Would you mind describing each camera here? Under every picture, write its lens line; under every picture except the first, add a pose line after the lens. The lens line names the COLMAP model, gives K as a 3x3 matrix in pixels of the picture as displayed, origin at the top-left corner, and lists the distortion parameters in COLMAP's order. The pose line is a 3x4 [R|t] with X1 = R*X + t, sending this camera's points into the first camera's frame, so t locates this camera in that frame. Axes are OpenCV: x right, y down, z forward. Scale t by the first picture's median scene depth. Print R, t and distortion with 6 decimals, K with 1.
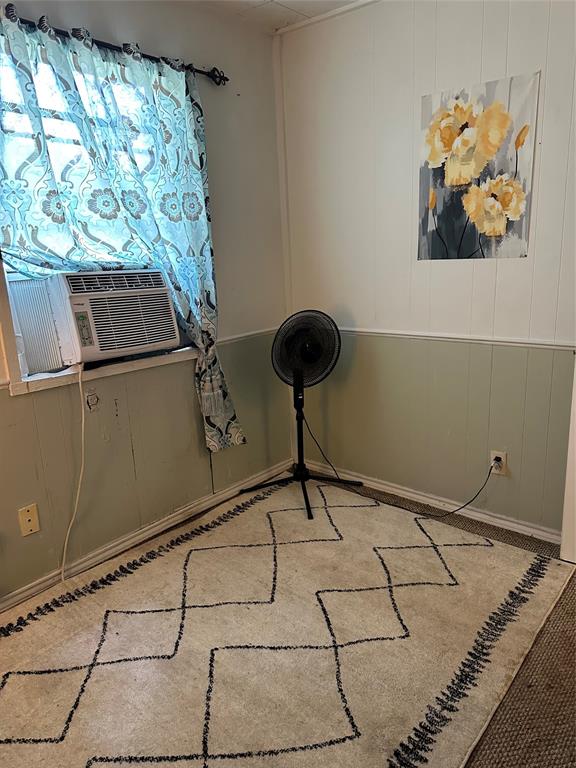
lens RADIAL K [[544.7, 0, 288.0], [0, 544.7, 384.0], [0, 0, 1]] dist [0.080320, -0.086075]
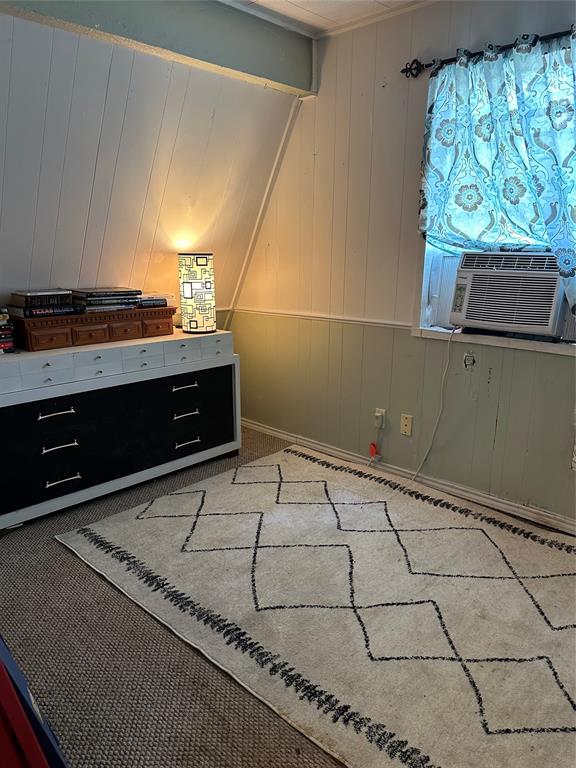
lens RADIAL K [[544.7, 0, 288.0], [0, 544.7, 384.0], [0, 0, 1]] dist [0.080320, -0.086075]
pose [[-0.056941, 0.273321, -0.960236, 0.876002], [-0.243836, 0.928863, 0.278850, -0.170206], [0.968144, 0.250018, 0.013755, 0.661815]]
